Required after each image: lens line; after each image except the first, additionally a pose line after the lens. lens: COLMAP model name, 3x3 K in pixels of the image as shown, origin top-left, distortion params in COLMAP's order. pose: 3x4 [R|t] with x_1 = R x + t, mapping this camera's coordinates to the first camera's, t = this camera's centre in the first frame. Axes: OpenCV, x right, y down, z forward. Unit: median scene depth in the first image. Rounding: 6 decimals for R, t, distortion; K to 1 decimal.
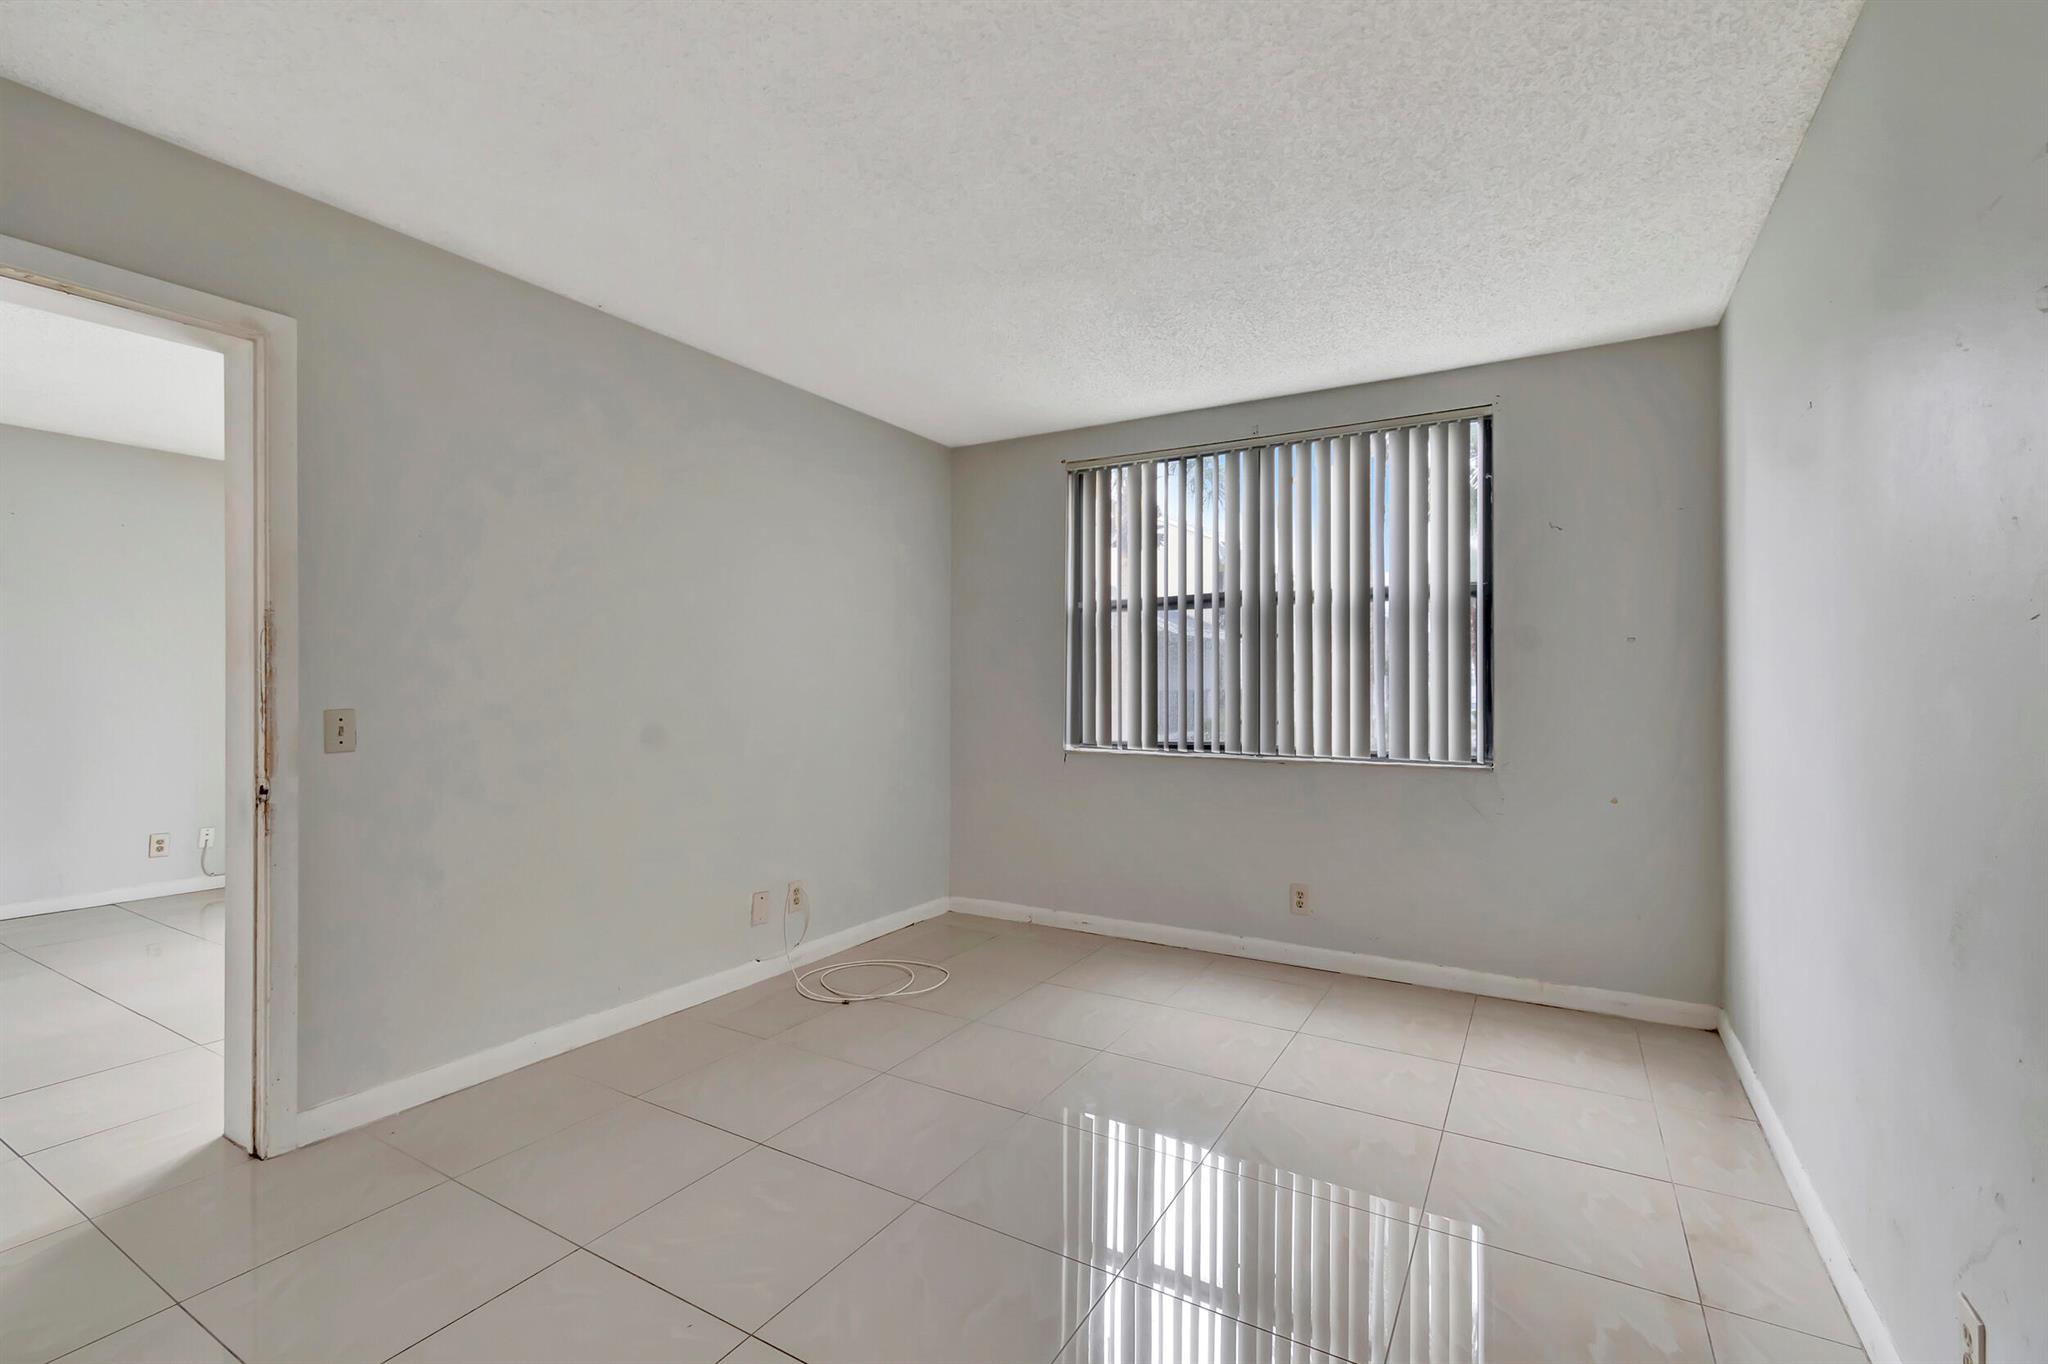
lens RADIAL K [[878.9, 0, 1024.0], [0, 878.9, 682.0], [0, 0, 1]] dist [0.001951, -0.000117]
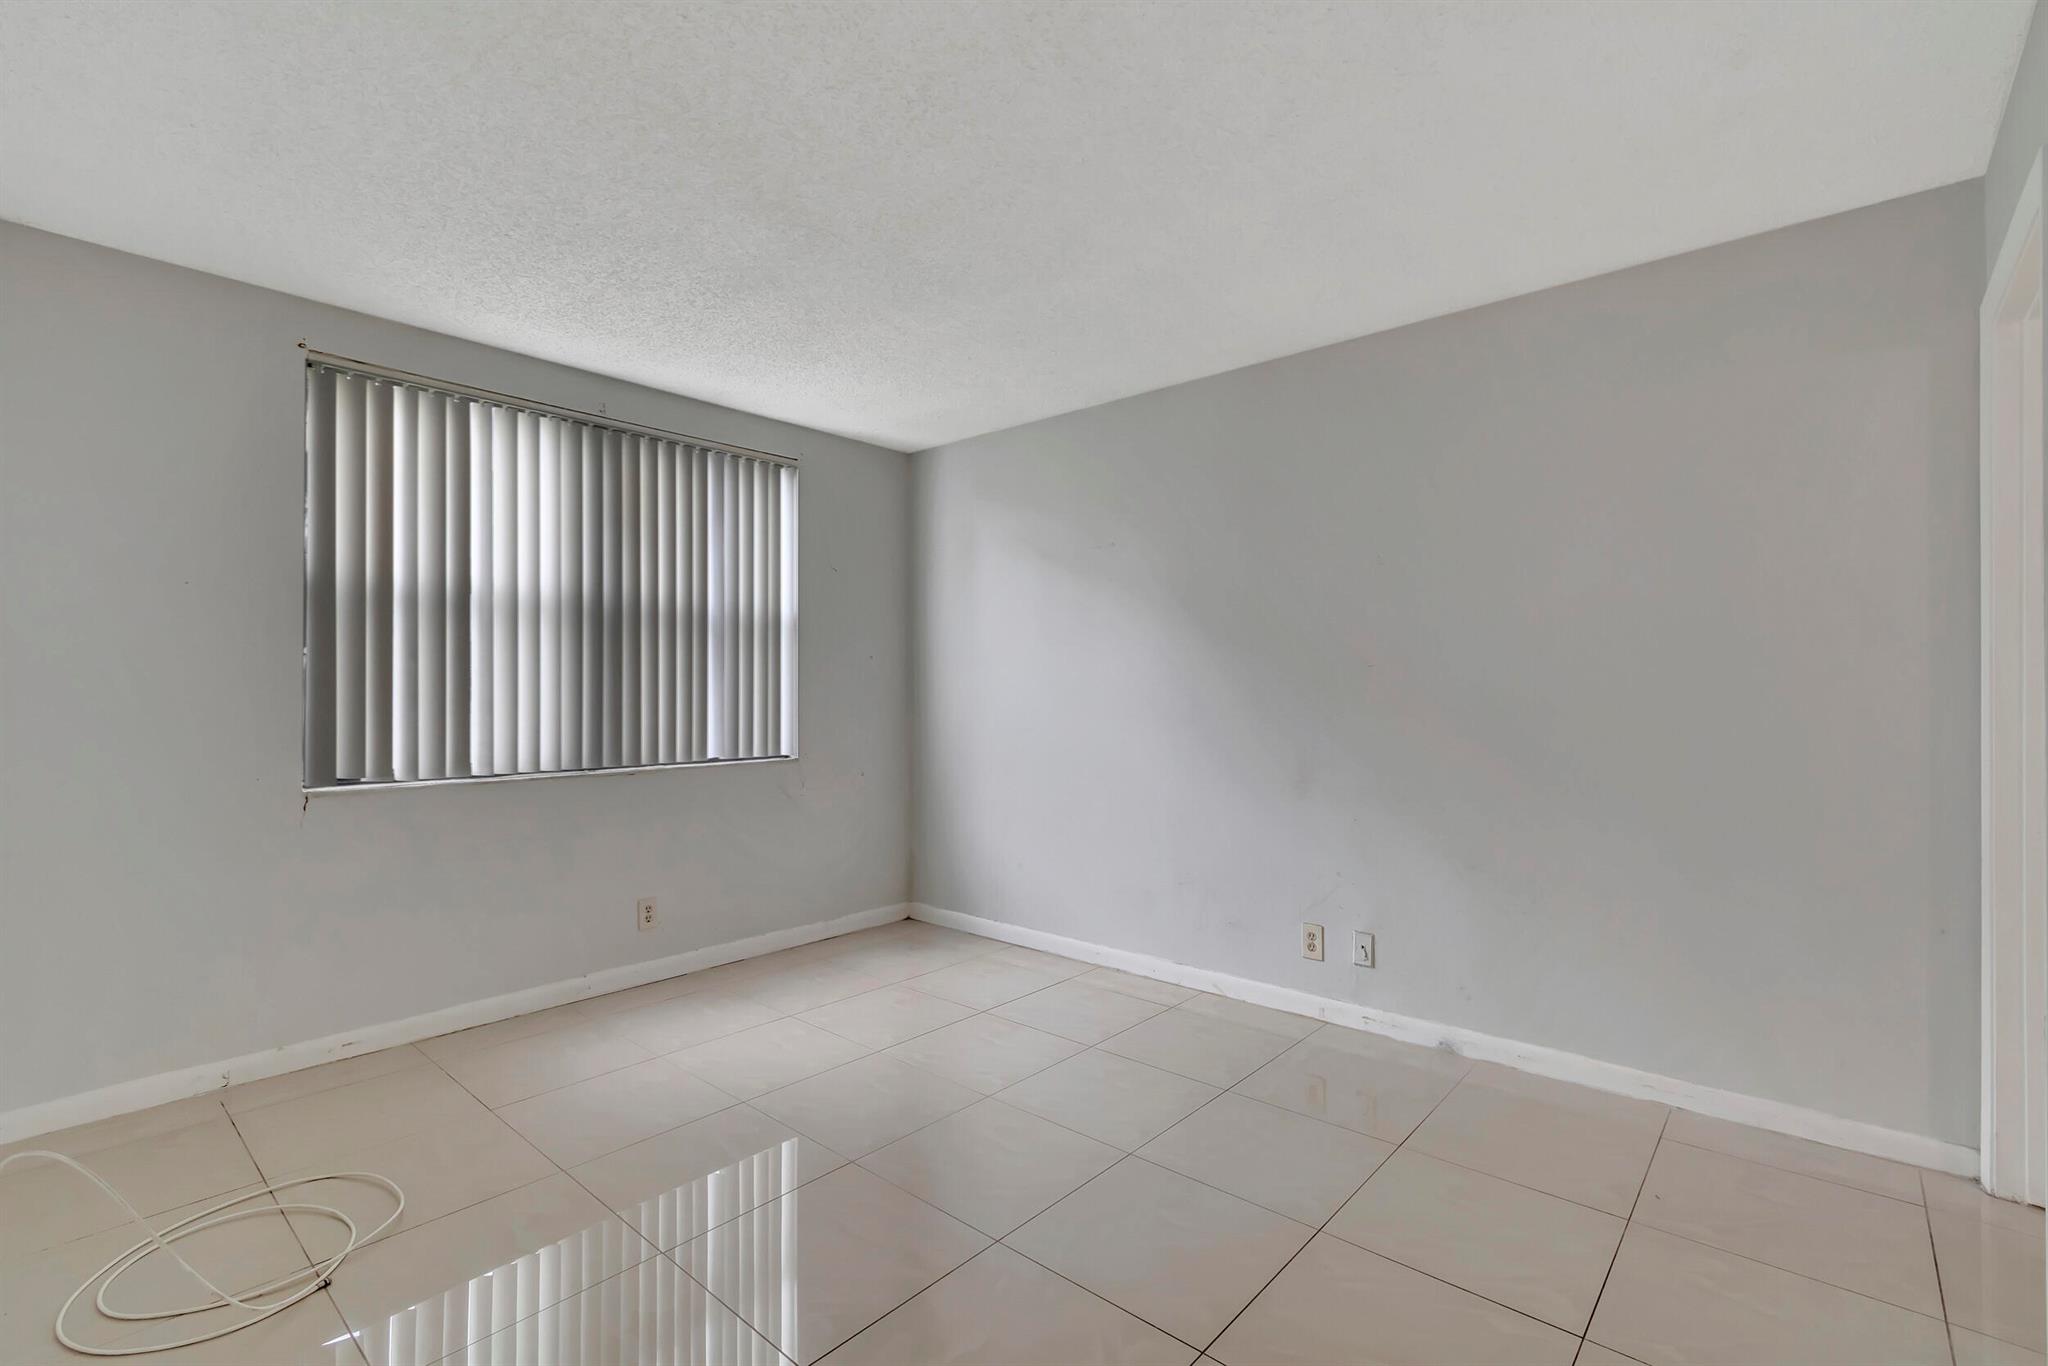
lens RADIAL K [[924.9, 0, 1017.1], [0, 924.9, 652.0], [0, 0, 1]] dist [-0.001088, -0.000597]
pose [[0.195977, 0.027487, 0.980223, -0.584503], [-0.014452, 0.999579, -0.025140, -0.018737], [-0.980502, -0.009239, 0.196292, 0.393338]]
